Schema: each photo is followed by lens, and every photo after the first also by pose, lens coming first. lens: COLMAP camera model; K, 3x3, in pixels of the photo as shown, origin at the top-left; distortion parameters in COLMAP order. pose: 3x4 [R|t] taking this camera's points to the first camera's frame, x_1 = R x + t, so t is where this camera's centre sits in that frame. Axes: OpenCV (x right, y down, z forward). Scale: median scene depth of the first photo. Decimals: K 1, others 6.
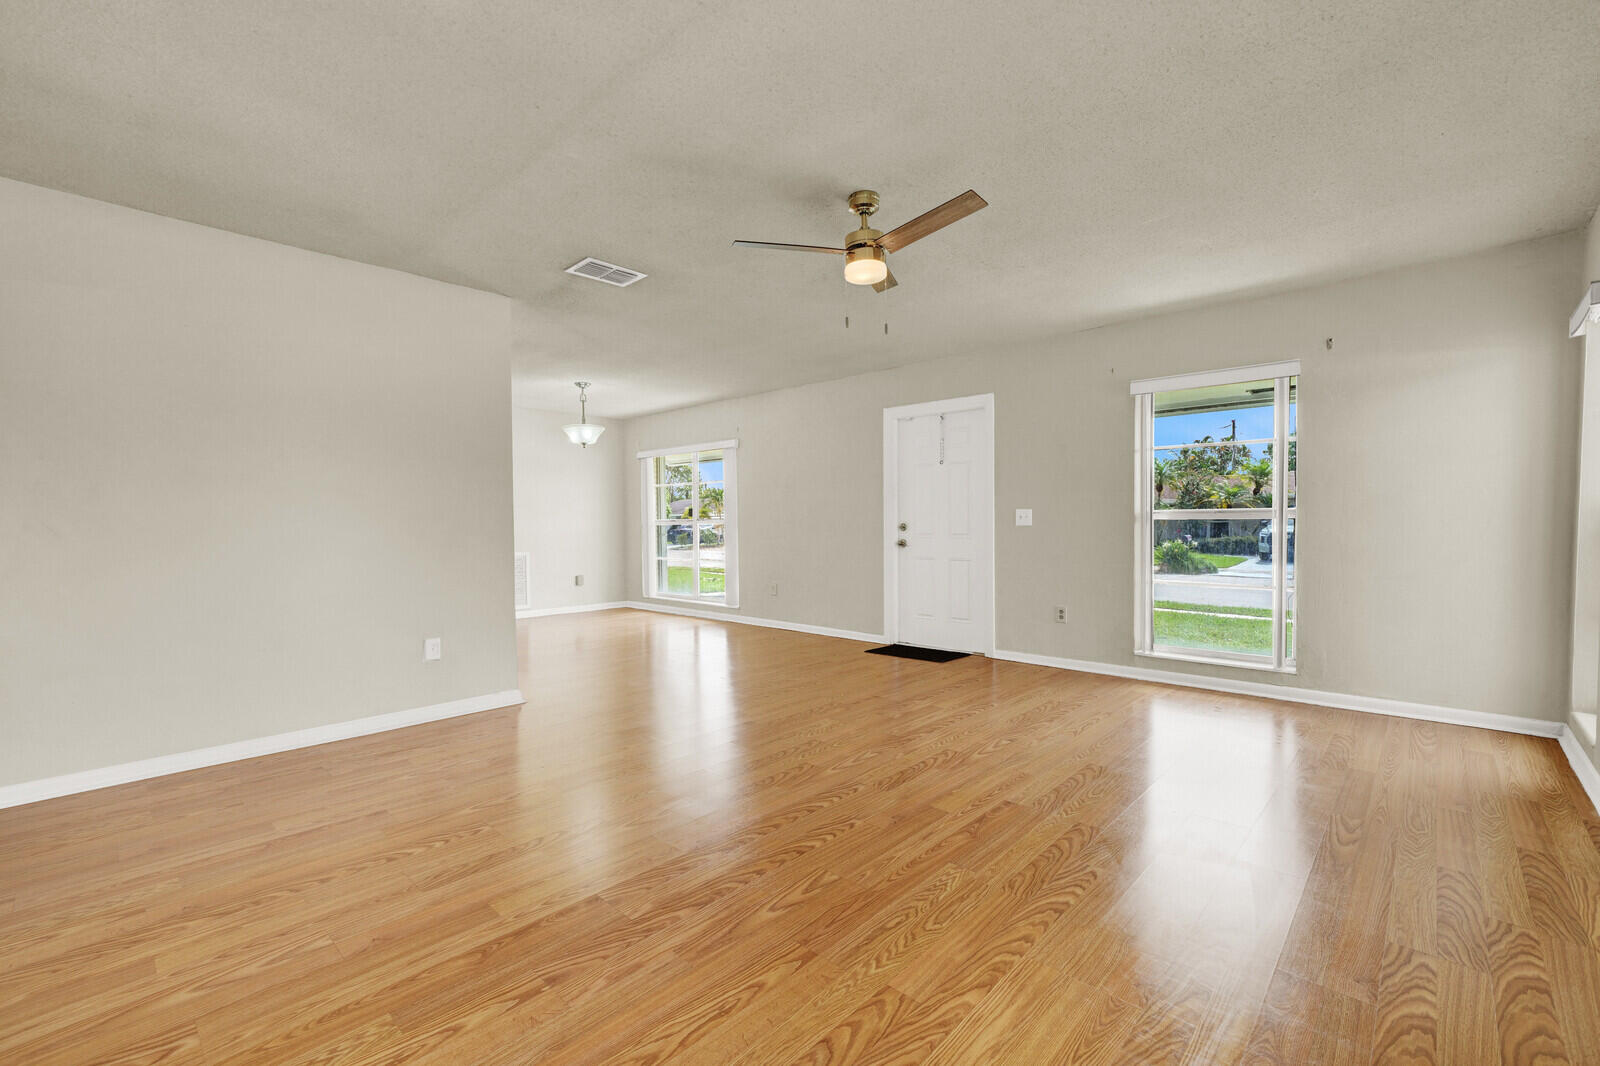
lens RADIAL K [[699.8, 0, 796.3], [0, 699.8, 528.2], [0, 0, 1]] dist [-0.004343, -0.001413]
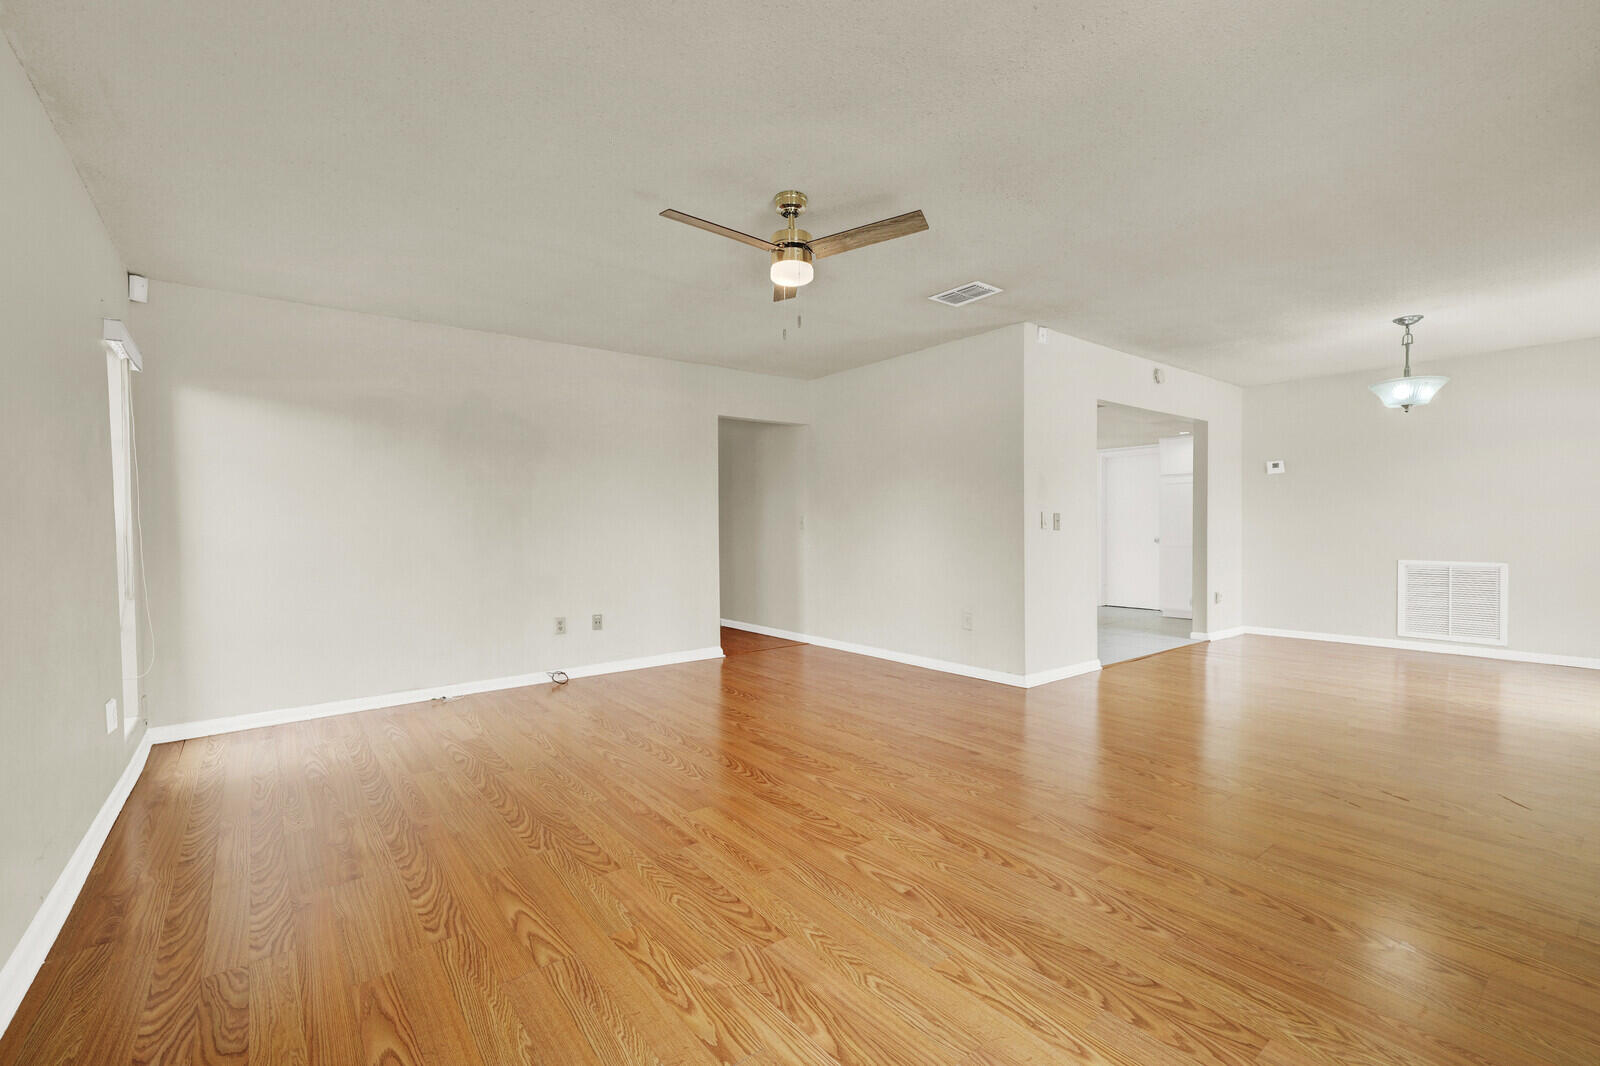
lens RADIAL K [[699.8, 0, 796.3], [0, 699.8, 528.2], [0, 0, 1]] dist [-0.004343, -0.001413]
pose [[-0.163965, 0.015309, -0.986347, 1.036526], [0.000800, 0.999881, 0.015387, -0.026008], [0.986466, 0.001734, -0.163957, 1.135526]]
